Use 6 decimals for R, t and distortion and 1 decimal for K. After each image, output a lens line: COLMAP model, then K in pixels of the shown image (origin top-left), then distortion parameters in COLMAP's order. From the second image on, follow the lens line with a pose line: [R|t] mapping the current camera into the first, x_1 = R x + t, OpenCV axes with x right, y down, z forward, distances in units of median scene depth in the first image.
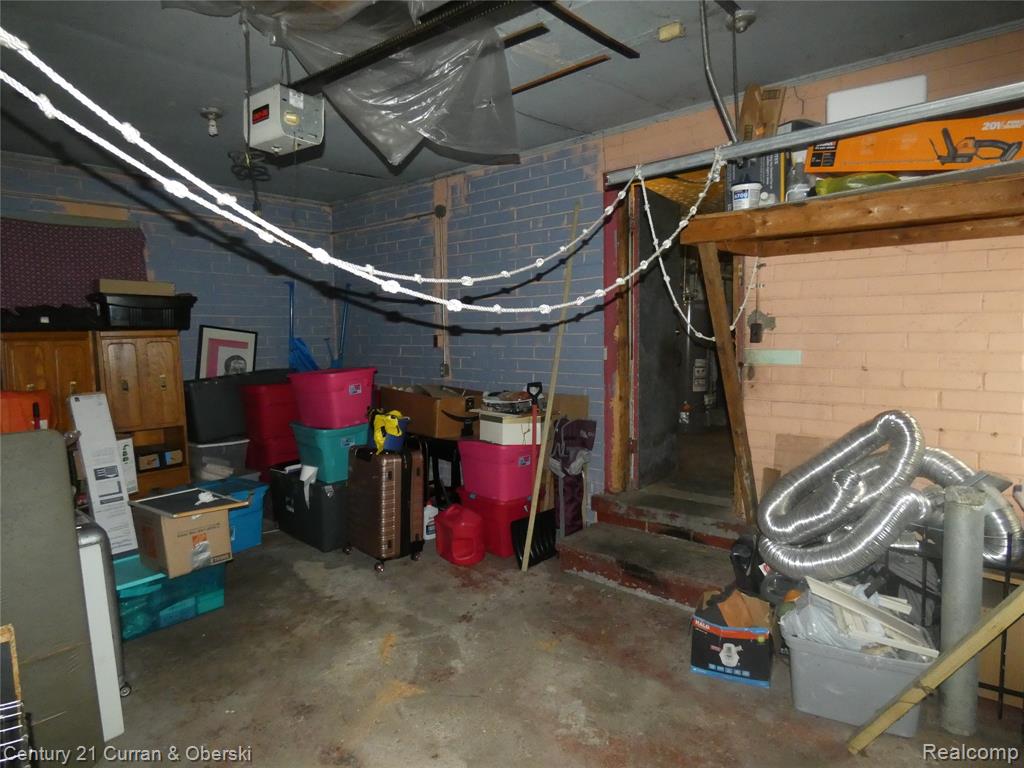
lens RADIAL K [[619.5, 0, 514.7], [0, 619.5, 383.9], [0, 0, 1]] dist [0.002159, 0.000344]
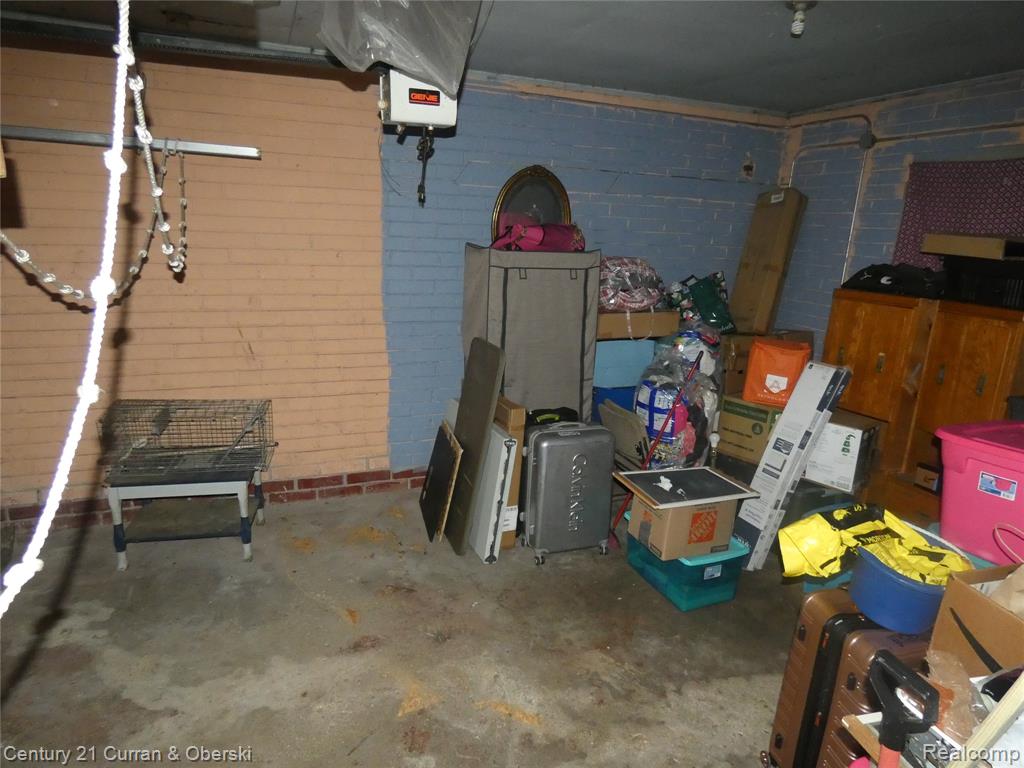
lens RADIAL K [[619.5, 0, 514.1], [0, 619.5, 383.2], [0, 0, 1]] dist [0.002159, 0.000344]
pose [[-0.461900, 0.225375, -0.857819, 0.368010], [-0.115880, 0.943551, 0.310296, -0.221344], [0.879329, 0.242730, -0.409710, 1.152123]]
